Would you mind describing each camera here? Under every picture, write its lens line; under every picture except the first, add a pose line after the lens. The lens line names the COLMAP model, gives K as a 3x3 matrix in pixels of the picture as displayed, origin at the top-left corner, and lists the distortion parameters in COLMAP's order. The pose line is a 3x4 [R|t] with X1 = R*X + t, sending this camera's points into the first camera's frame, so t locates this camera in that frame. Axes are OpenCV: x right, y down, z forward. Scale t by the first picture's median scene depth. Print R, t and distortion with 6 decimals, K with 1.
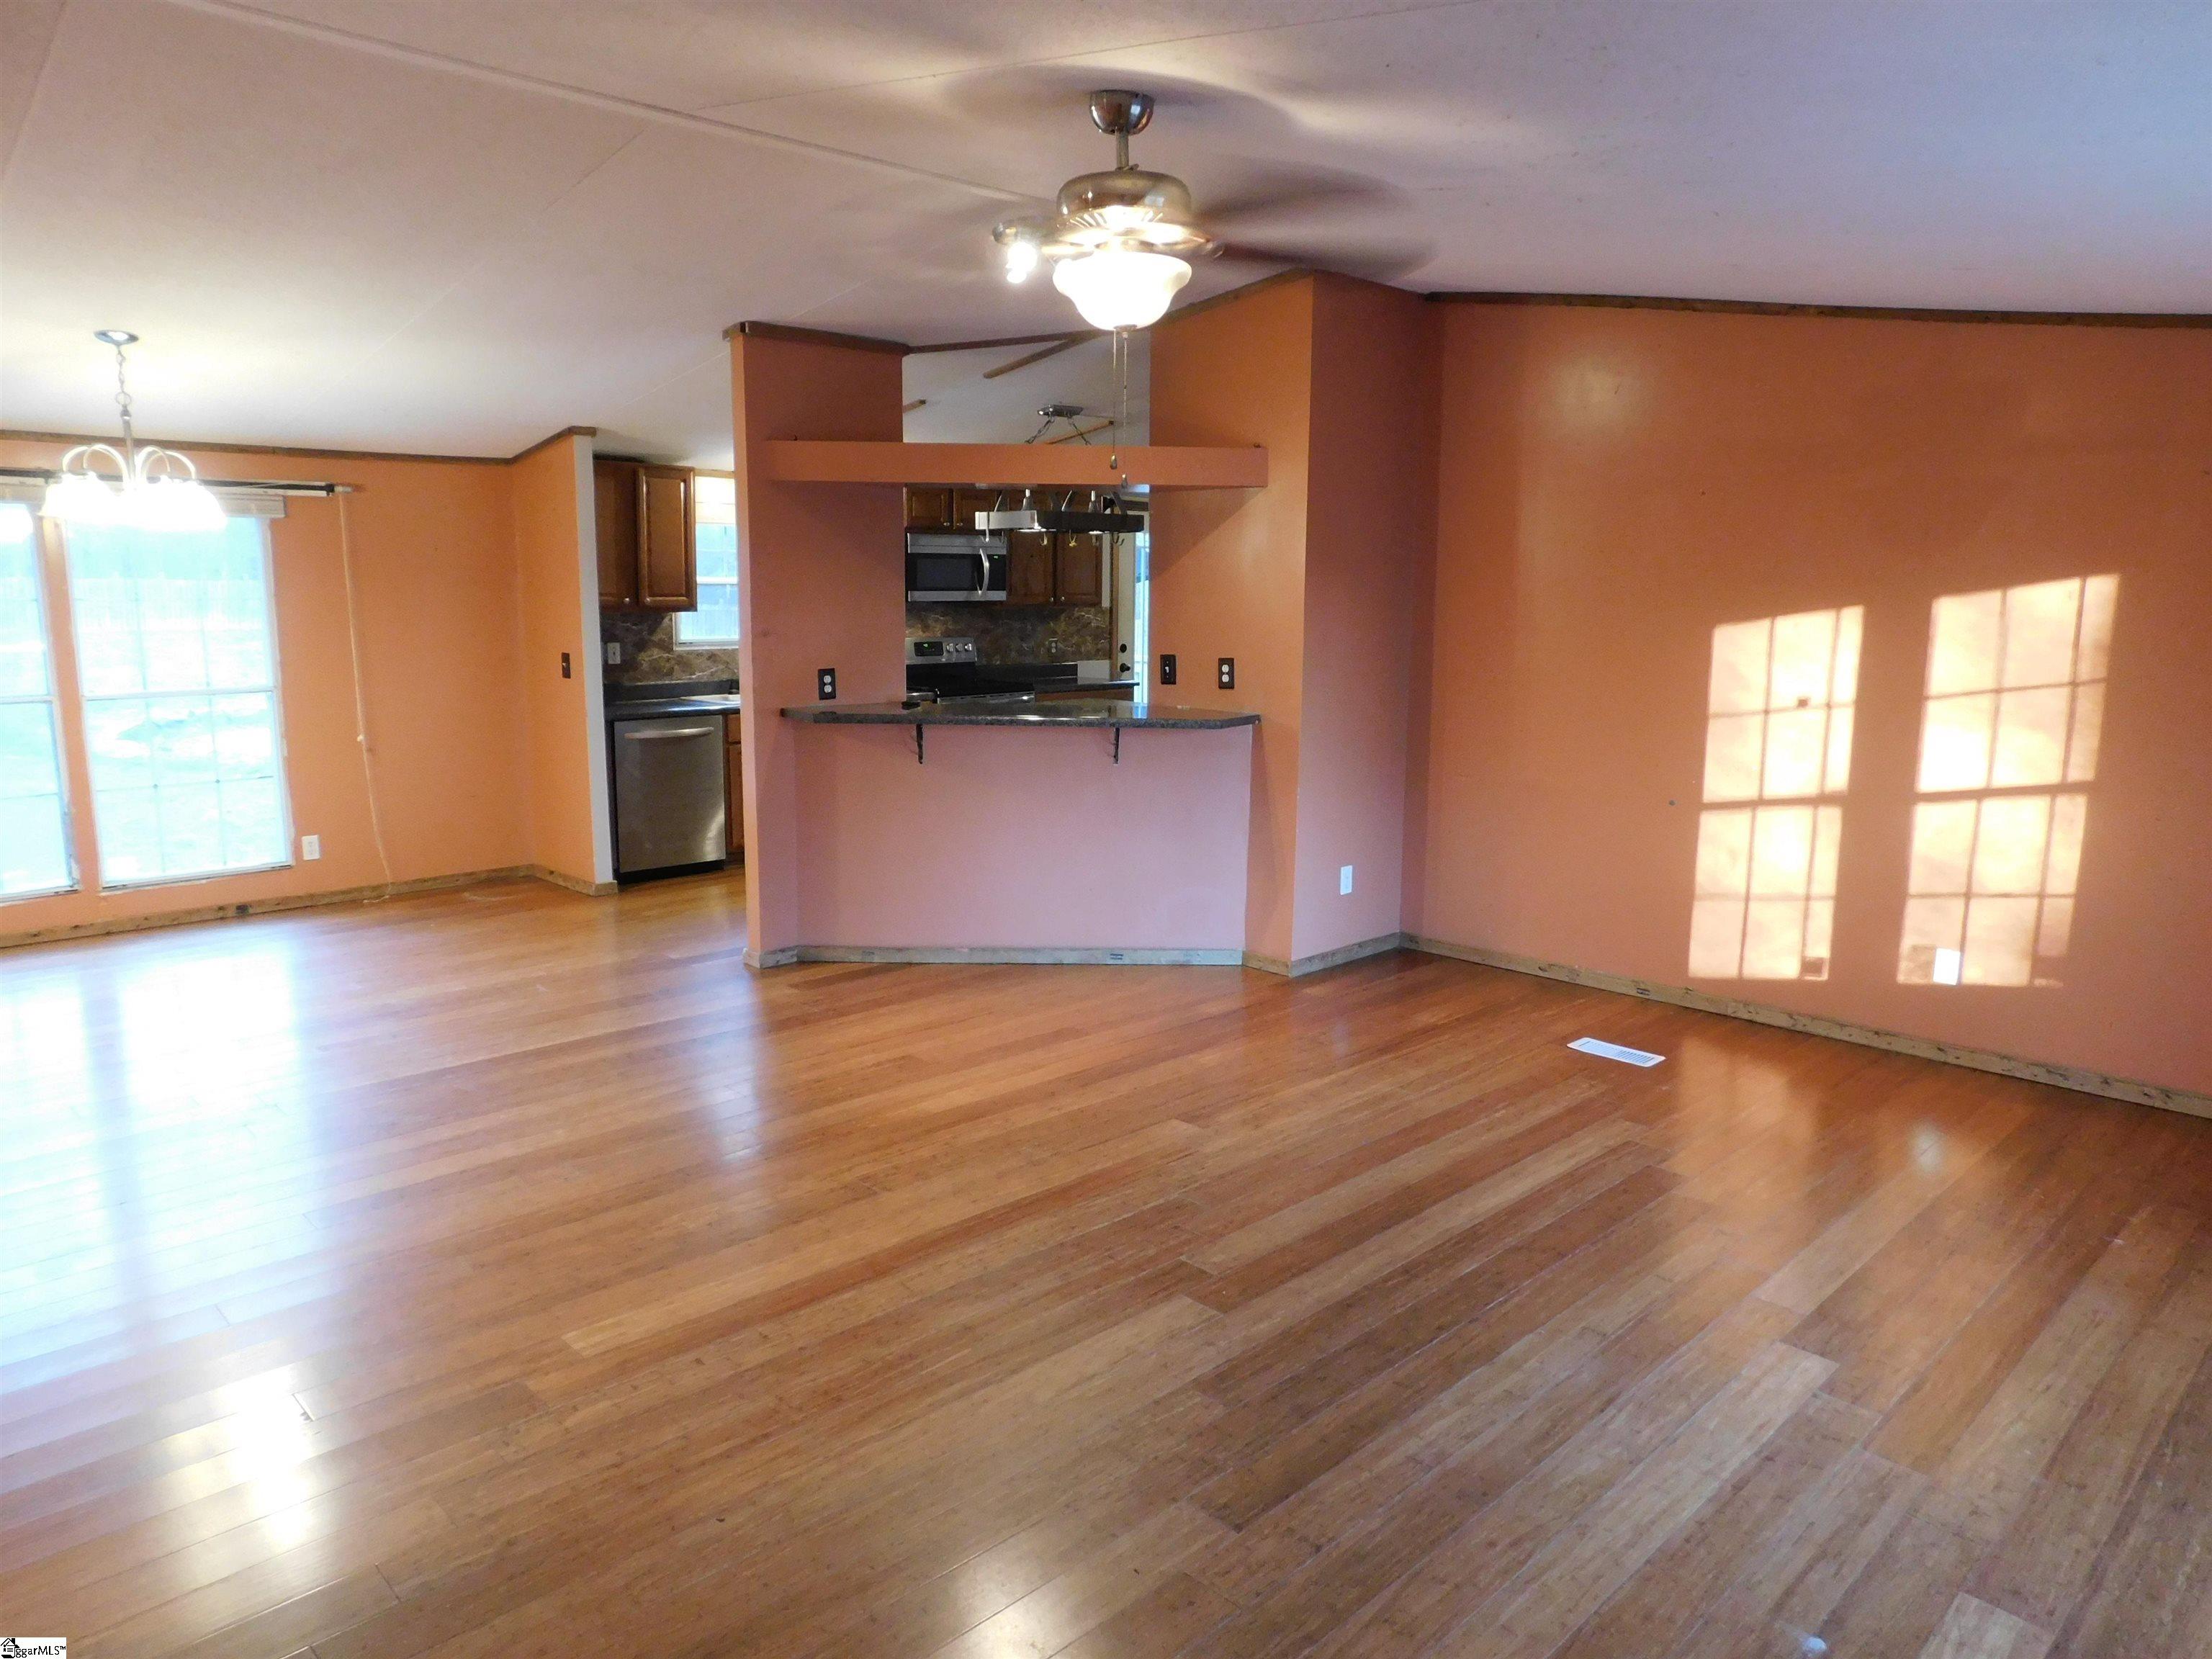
lens RADIAL K [[1472.7, 0, 1096.9], [0, 1472.7, 843.7], [0, 0, 1]] dist [-0.059018, 0.051987]
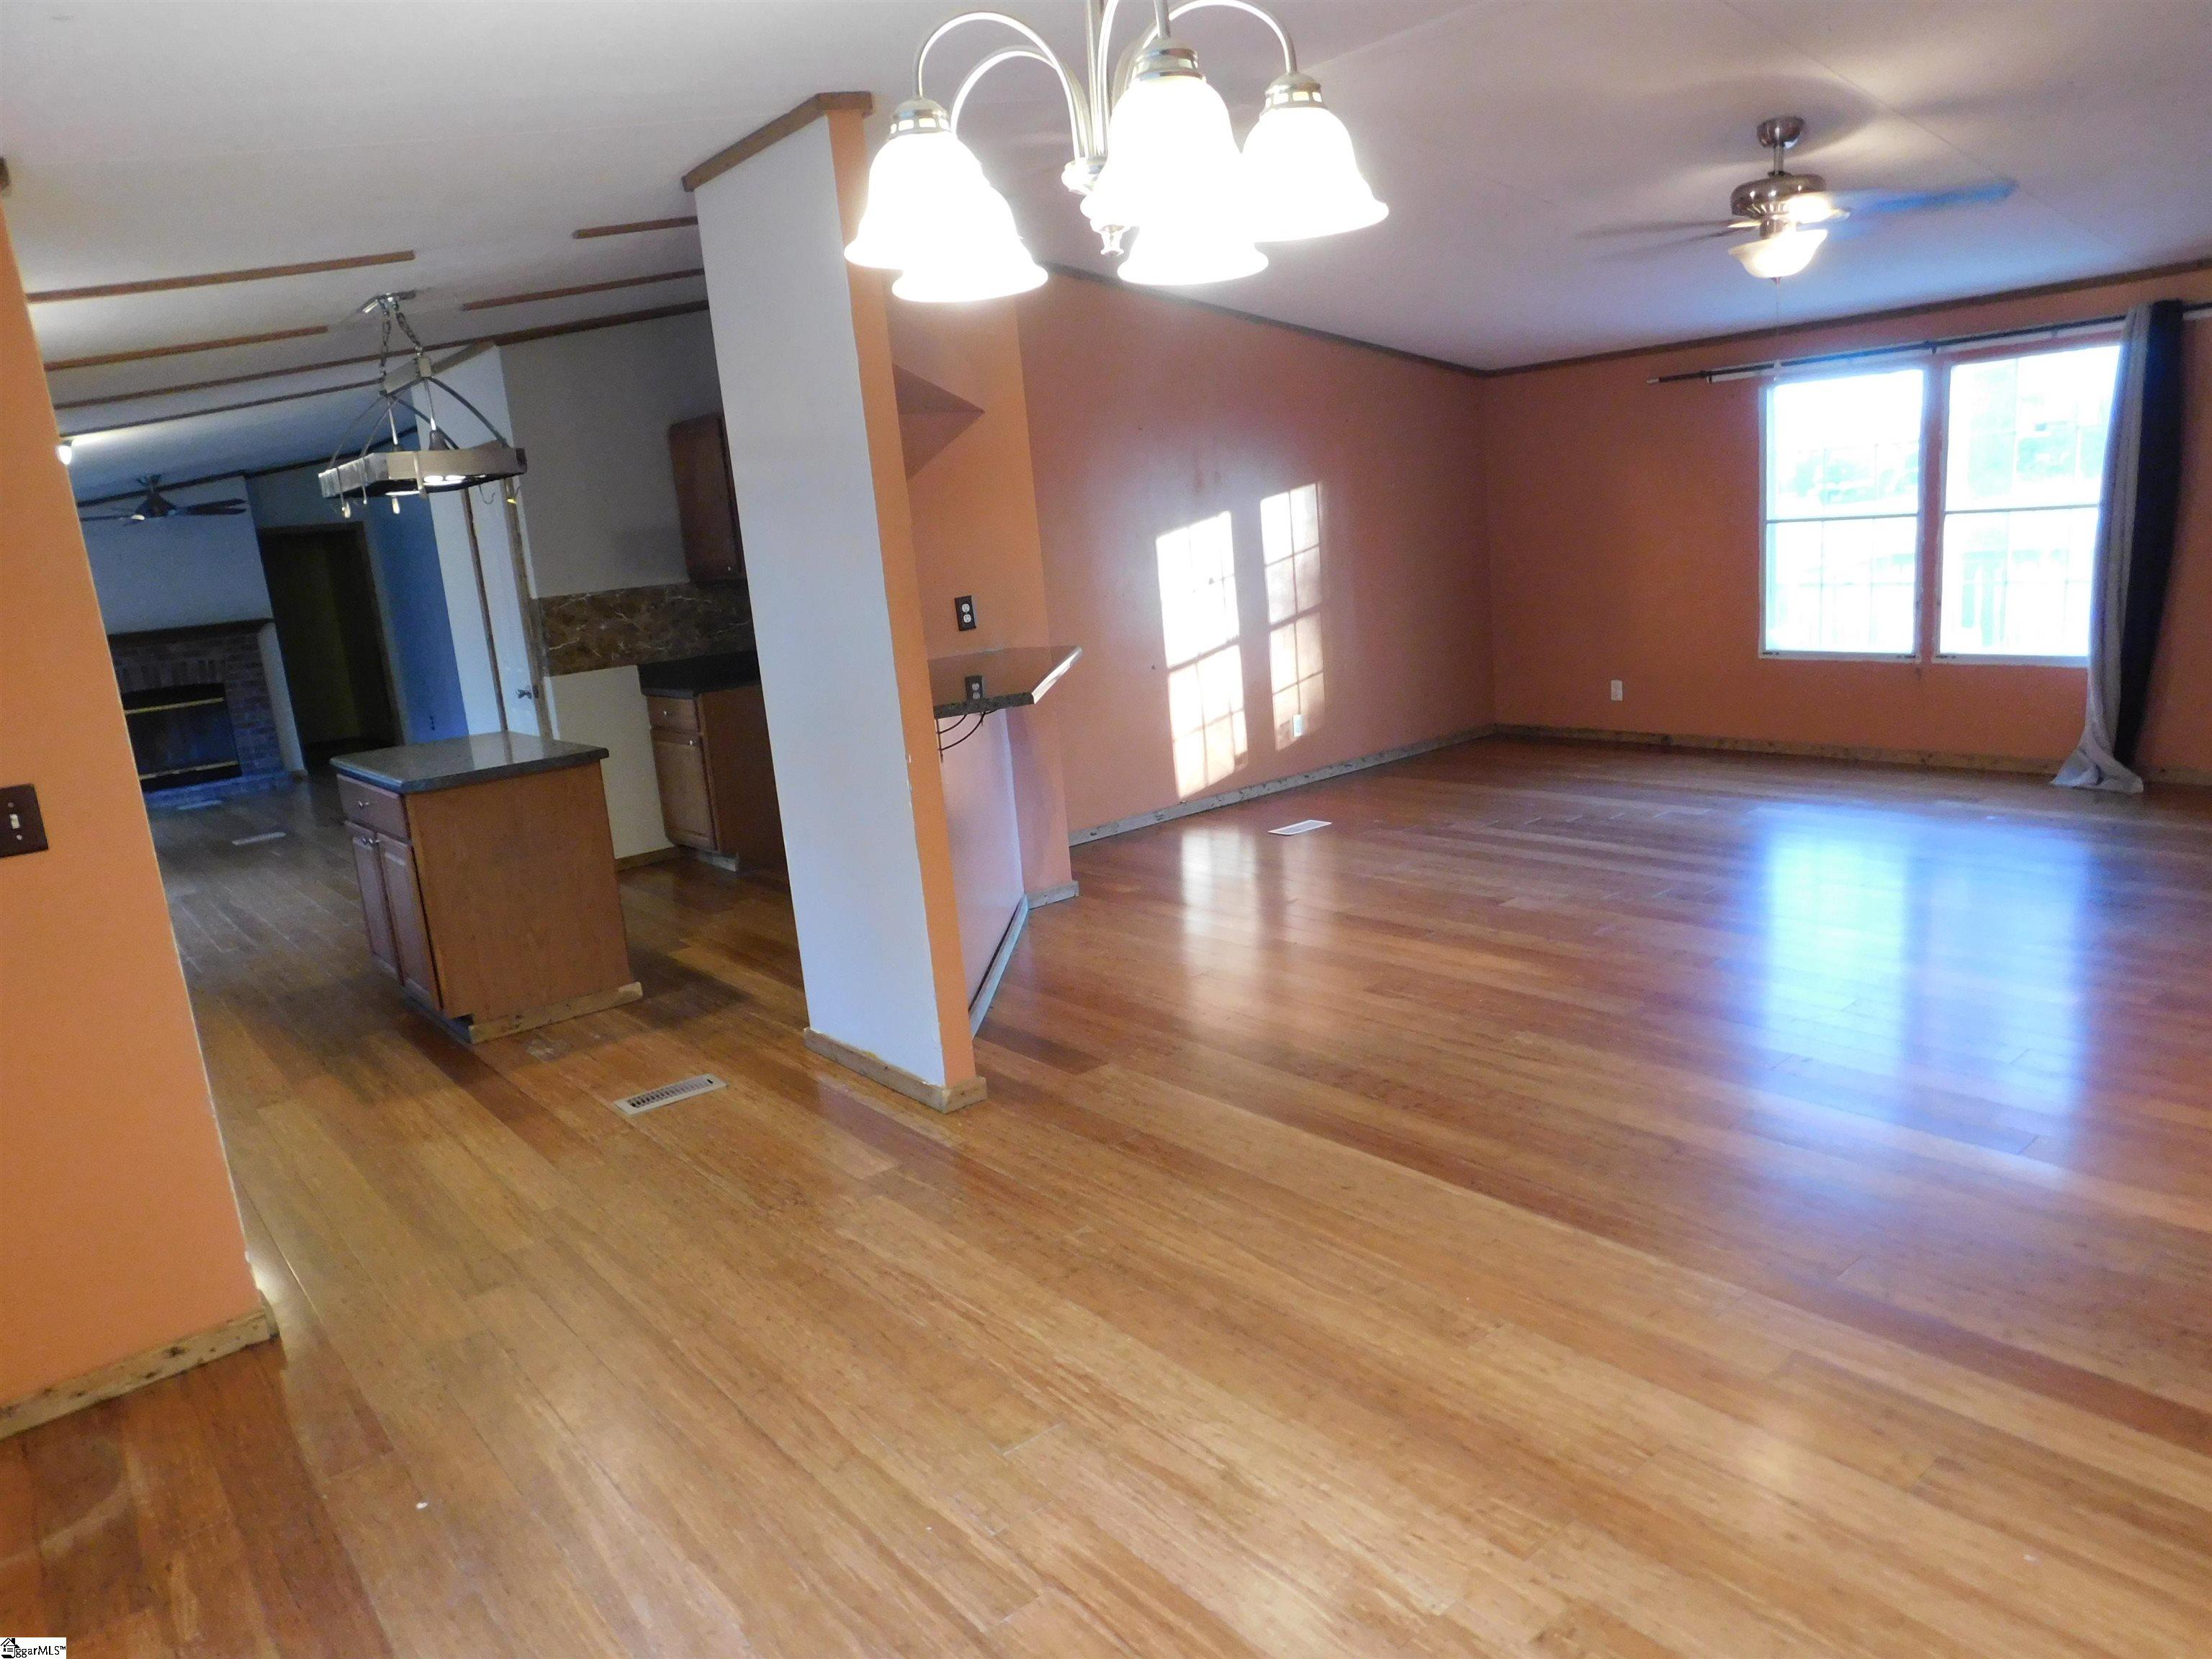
lens RADIAL K [[1472.7, 0, 1096.9], [0, 1472.7, 843.7], [0, 0, 1]] dist [-0.059018, 0.051987]
pose [[0.067545, -0.227625, 0.971404, -0.973211], [0.254875, 0.945259, 0.203776, -0.168827], [-0.964612, 0.233822, 0.121863, 0.970262]]
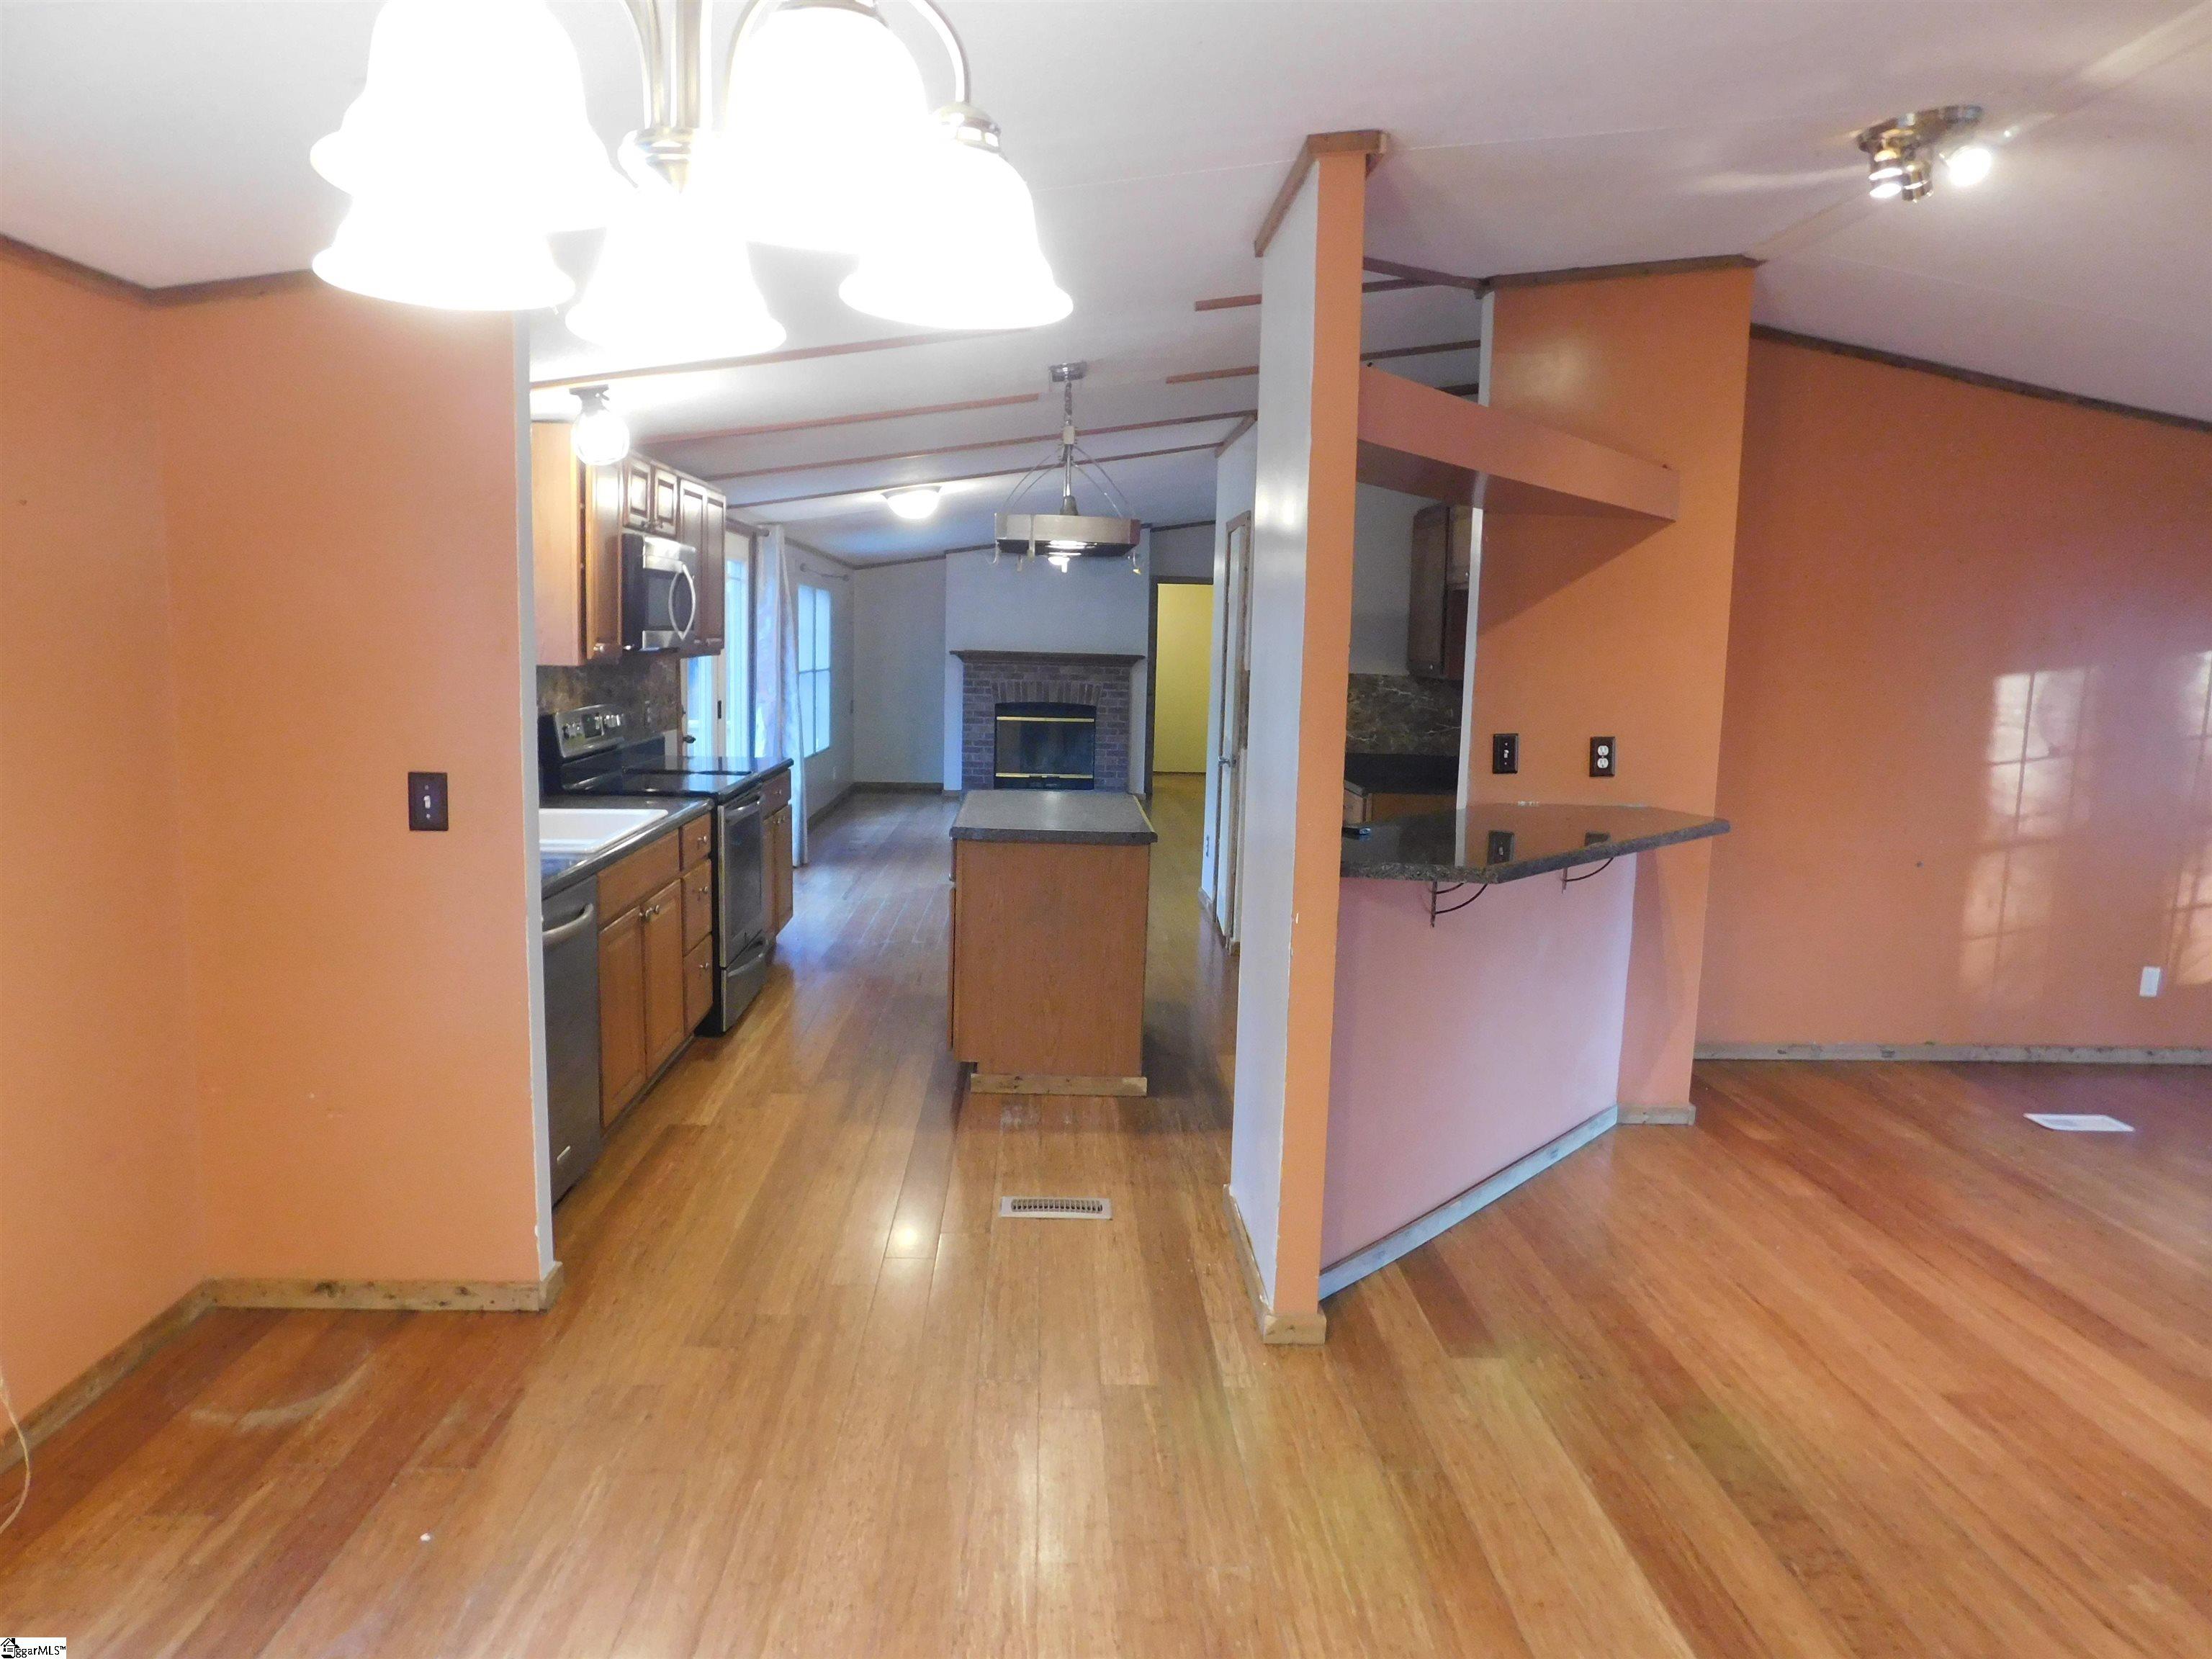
lens RADIAL K [[1472.7, 0, 1096.9], [0, 1472.7, 843.7], [0, 0, 1]] dist [-0.059018, 0.051987]
pose [[0.654453, -0.096313, 0.749943, -0.769778], [0.104566, 0.993852, 0.036386, -0.145393], [-0.748837, 0.054605, 0.660501, 0.800319]]
